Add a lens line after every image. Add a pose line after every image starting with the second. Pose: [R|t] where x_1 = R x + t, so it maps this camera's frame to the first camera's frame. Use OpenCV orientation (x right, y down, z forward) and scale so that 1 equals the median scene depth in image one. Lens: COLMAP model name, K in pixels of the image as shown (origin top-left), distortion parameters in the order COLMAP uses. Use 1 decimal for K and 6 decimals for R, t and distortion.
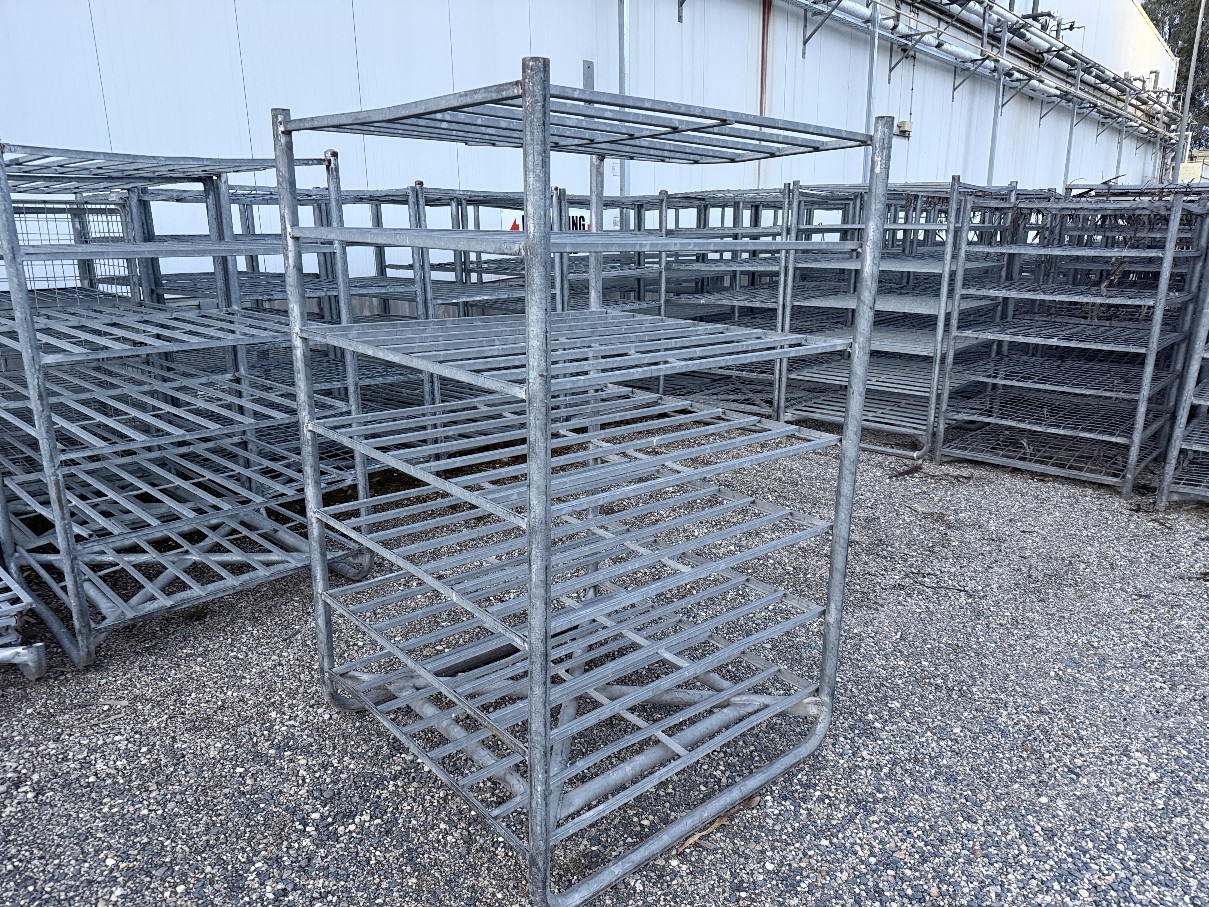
lens RADIAL K [[849.1, 0, 597.4], [0, 849.1, 460.2], [0, 0, 1]] dist [0.024825, -0.031571]
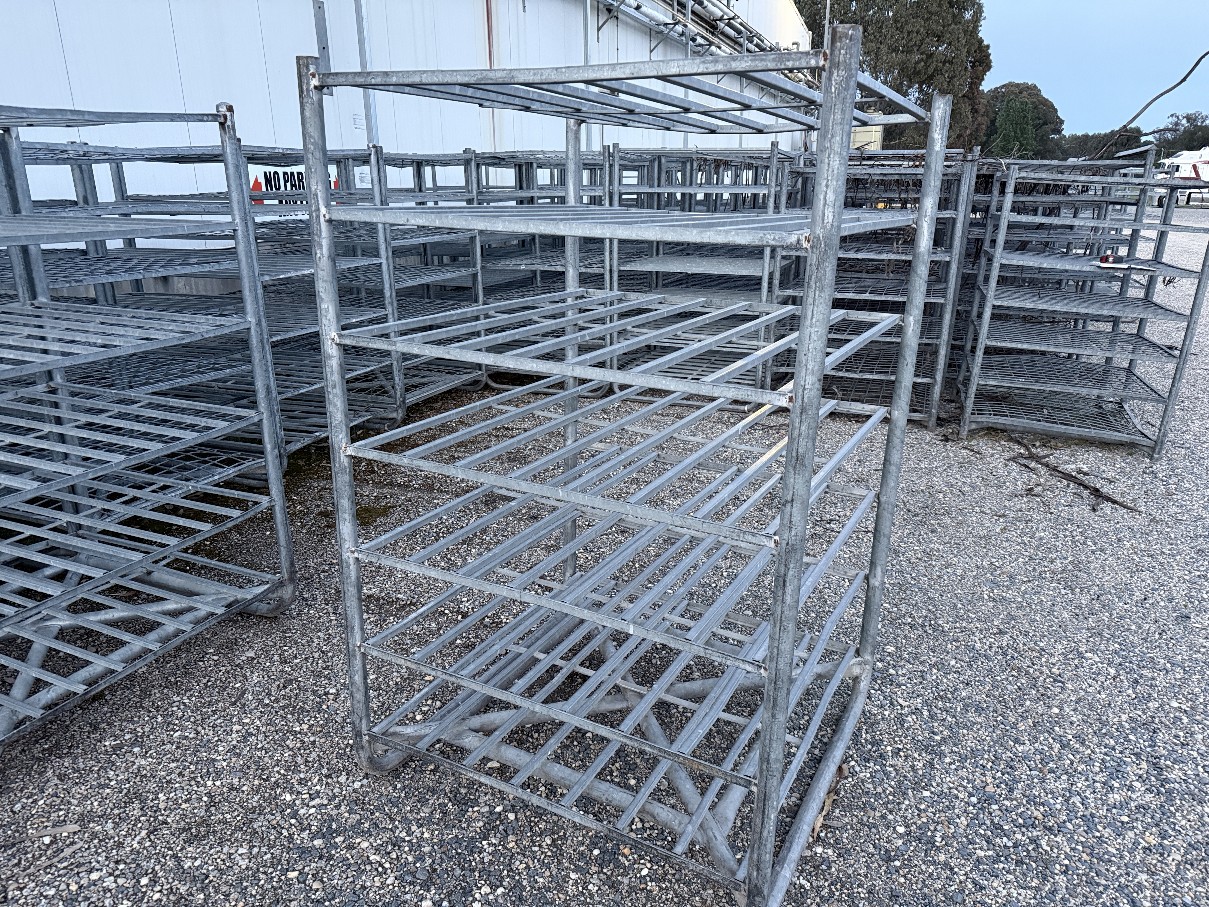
lens RADIAL K [[849.1, 0, 599.6], [0, 849.1, 460.8], [0, 0, 1]] dist [0.024825, -0.031571]
pose [[0.935947, -0.107095, 0.335460, -0.322587], [0.090298, 0.993770, 0.065326, -0.051641], [-0.340366, -0.030850, 0.939787, 0.119025]]
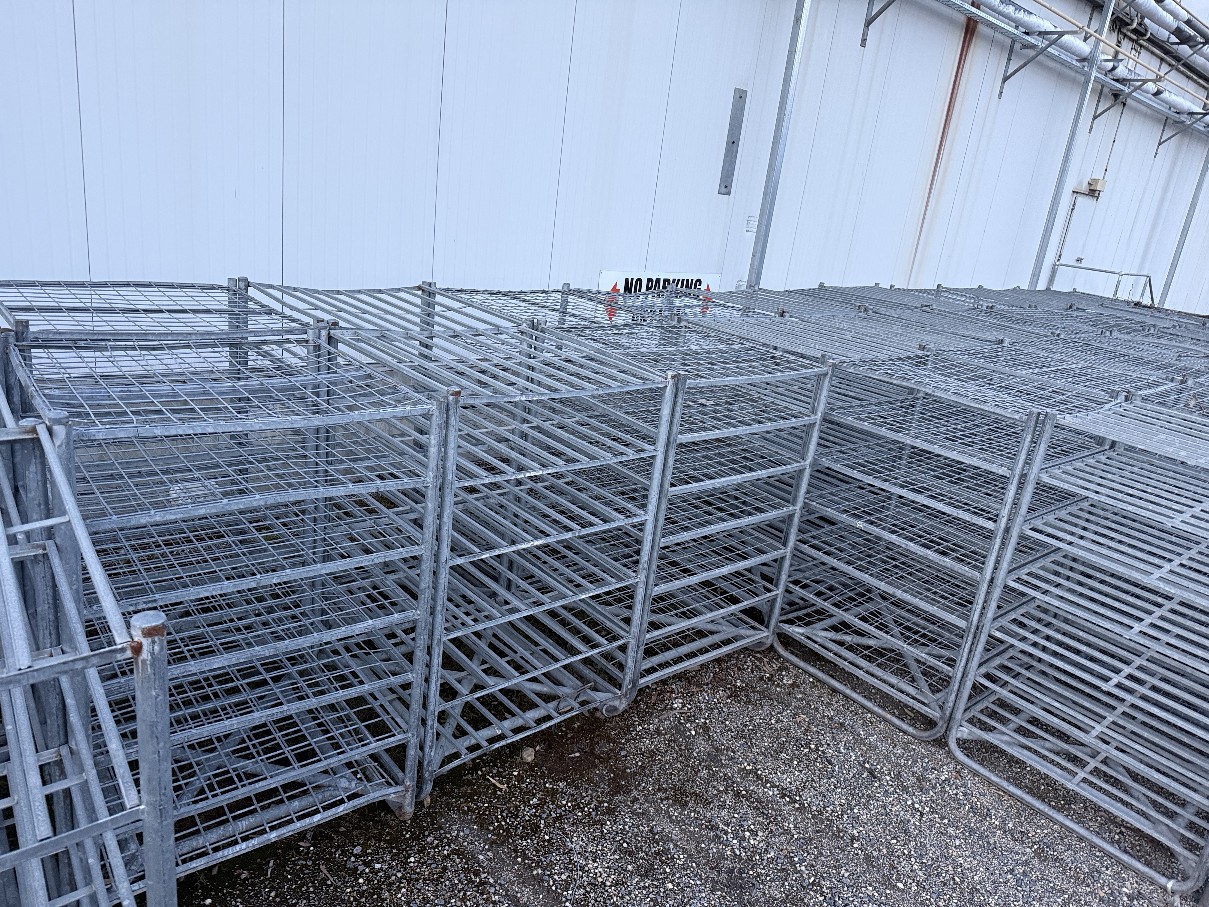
lens RADIAL K [[849.1, 0, 589.5], [0, 849.1, 449.0], [0, 0, 1]] dist [0.024825, -0.031571]
pose [[0.982253, 0.166893, -0.085589, -0.095071], [-0.163568, 0.985526, 0.044536, -0.554154], [0.091783, -0.029746, 0.995335, 0.682569]]
